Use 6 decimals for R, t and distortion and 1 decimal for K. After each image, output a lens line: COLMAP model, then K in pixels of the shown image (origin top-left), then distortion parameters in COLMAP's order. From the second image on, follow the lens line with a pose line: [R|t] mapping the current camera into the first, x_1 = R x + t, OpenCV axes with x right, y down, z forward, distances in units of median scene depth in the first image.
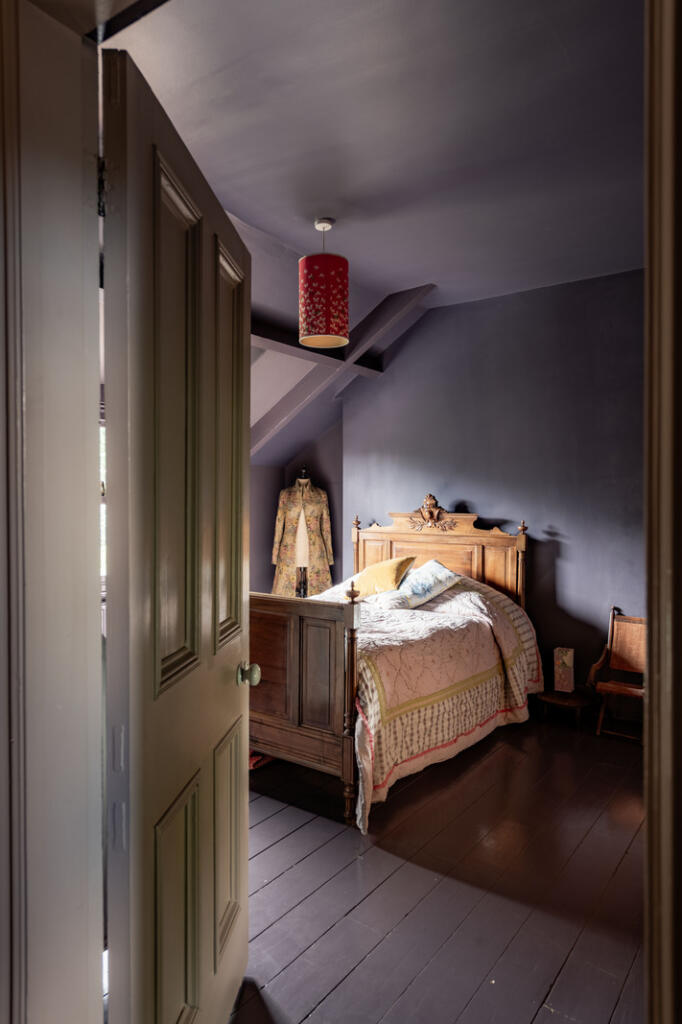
lens RADIAL K [[669.3, 0, 341.0], [0, 669.3, 512.0], [0, 0, 1]] dist [-0.000075, -0.000017]
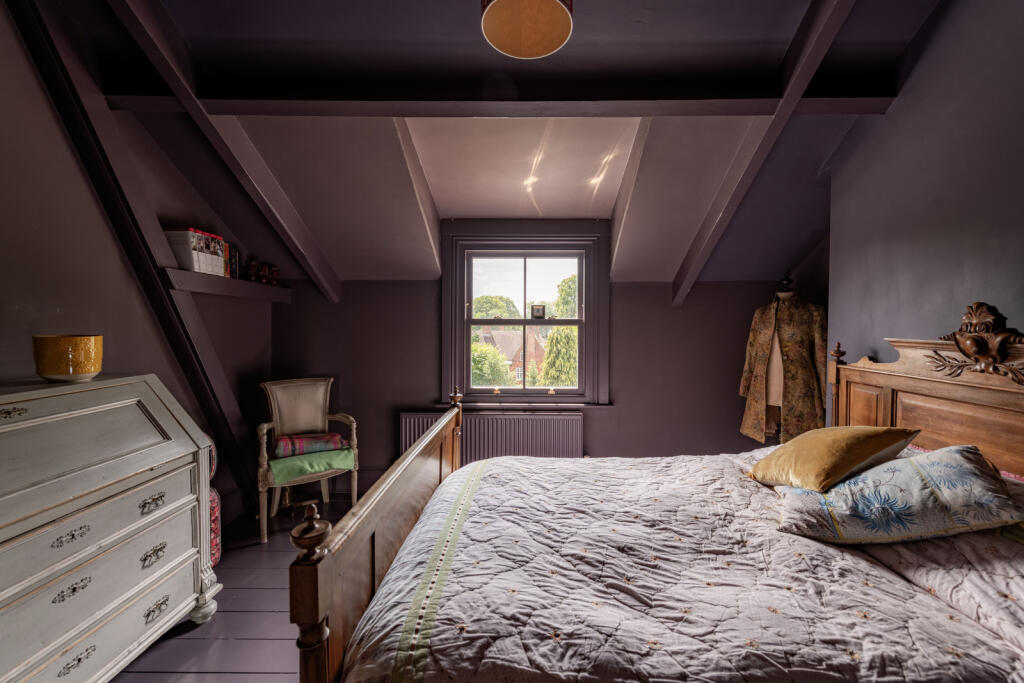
lens RADIAL K [[406.1, 0, 512.0], [0, 406.1, 341.5], [0, 0, 1]] dist [-0.000558, -0.000028]
pose [[0.577338, 0.026838, -0.816064, 0.165921], [-0.005480, 0.999564, 0.028996, -0.005155], [0.816487, -0.012269, 0.577234, 0.533640]]
